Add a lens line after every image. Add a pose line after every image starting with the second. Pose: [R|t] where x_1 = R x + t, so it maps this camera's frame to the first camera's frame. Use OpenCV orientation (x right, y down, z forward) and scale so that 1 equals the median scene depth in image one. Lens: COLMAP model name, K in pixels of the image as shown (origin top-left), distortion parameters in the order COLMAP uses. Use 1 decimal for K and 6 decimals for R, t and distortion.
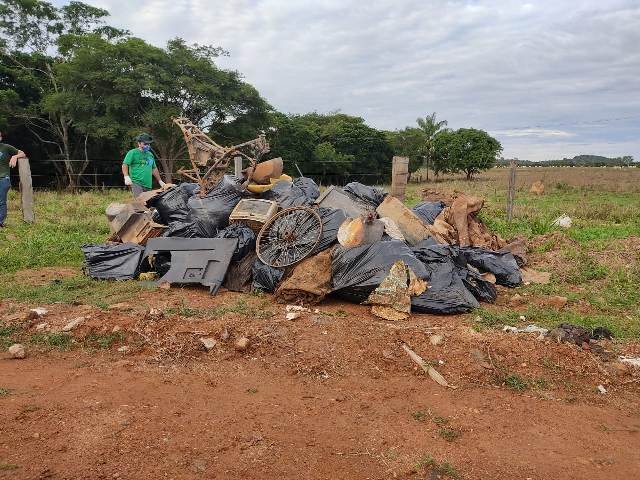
lens RADIAL K [[476.4, 0, 320.1], [0, 476.4, 249.1], [0, 0, 1]] dist [0.025074, -0.005670]
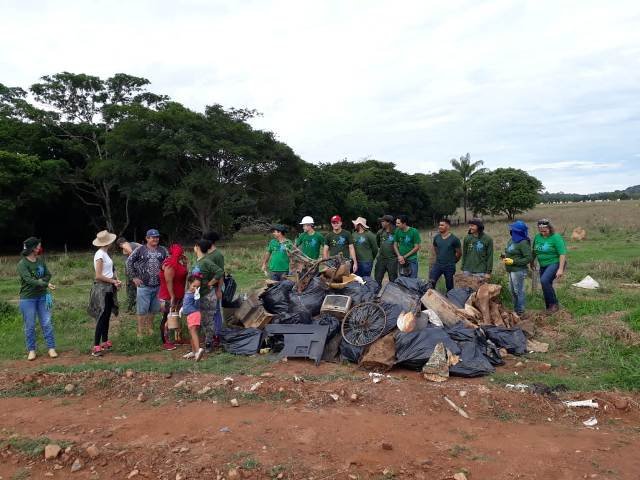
lens RADIAL K [[502.2, 0, 320.0], [0, 502.2, 240.0], [0, 0, 1]] dist [0.036217, -0.052882]
pose [[0.997476, -0.031561, -0.063600, -0.079596], [0.023993, 0.992909, -0.116428, -0.090566], [0.066824, 0.114608, 0.991161, -0.508535]]
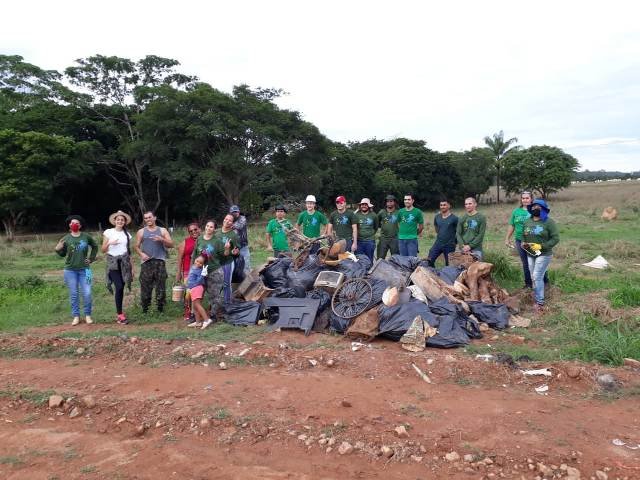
lens RADIAL K [[498.8, 0, 320.0], [0, 498.8, 240.0], [0, 0, 1]] dist [0.058142, -0.097326]
pose [[0.991952, -0.024678, -0.124186, 0.034081], [0.015274, 0.996982, -0.076114, -0.080078], [0.125689, 0.073605, 0.989335, -0.578669]]
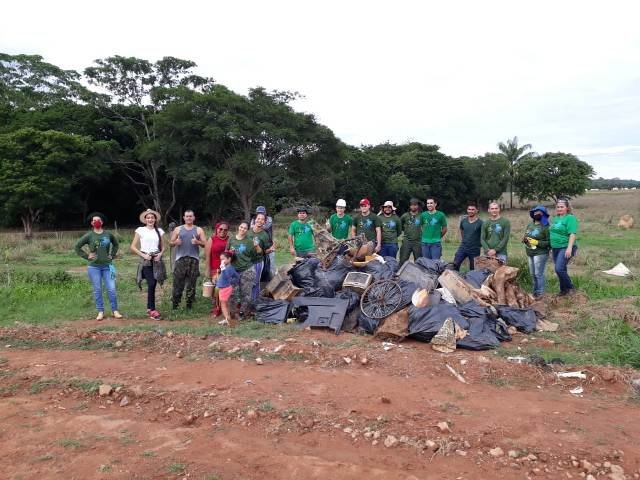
lens RADIAL K [[499.5, 0, 320.0], [0, 499.5, 240.0], [0, 0, 1]] dist [0.053144, -0.090639]
pose [[0.989479, -0.005778, -0.144560, -0.020859], [-0.006176, 0.996604, -0.082111, -0.071938], [0.144544, 0.082140, 0.986083, -0.611617]]
